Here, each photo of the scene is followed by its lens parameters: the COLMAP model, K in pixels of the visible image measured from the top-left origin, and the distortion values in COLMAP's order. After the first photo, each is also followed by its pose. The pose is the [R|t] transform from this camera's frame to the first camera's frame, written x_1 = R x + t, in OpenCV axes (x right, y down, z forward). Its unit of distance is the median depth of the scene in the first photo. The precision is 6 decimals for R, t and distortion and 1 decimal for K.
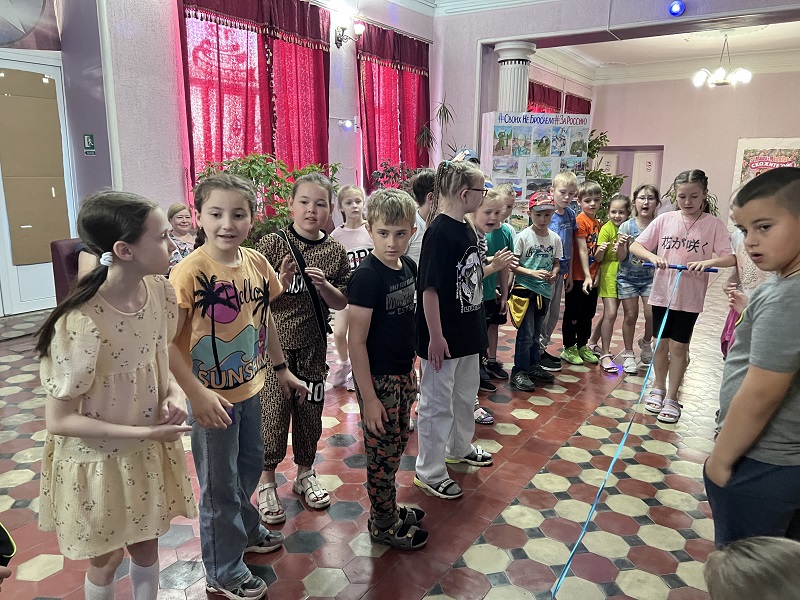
lens RADIAL K [[595.5, 0, 394.8], [0, 595.5, 303.7], [0, 0, 1]] dist [0.024857, 0.001370]
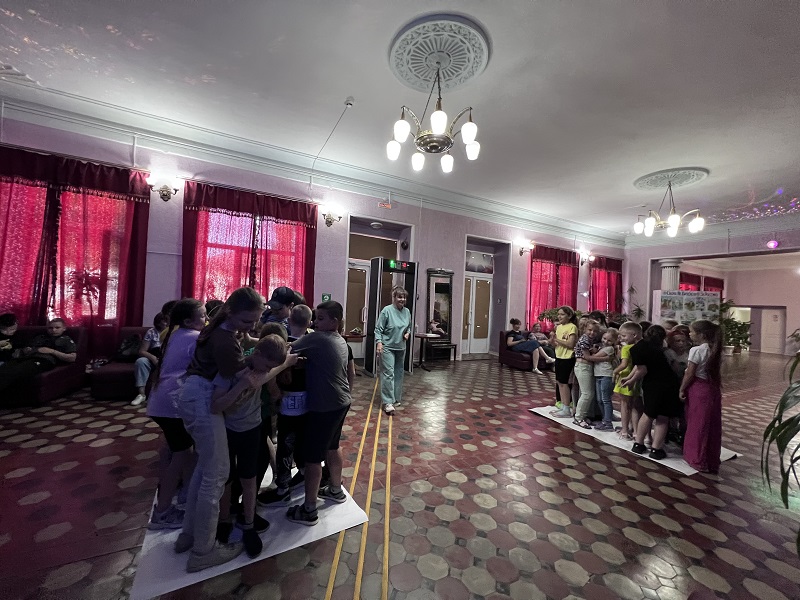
lens RADIAL K [[323.2, 0, 392.4], [0, 323.2, 296.9], [0, 0, 1]] dist [-0.001612, 0.000444]
pose [[0.874629, 0.022892, -0.484252, -0.119249], [-0.143600, 0.966291, -0.213684, 0.098511], [0.463036, 0.256433, 0.848434, -0.455495]]
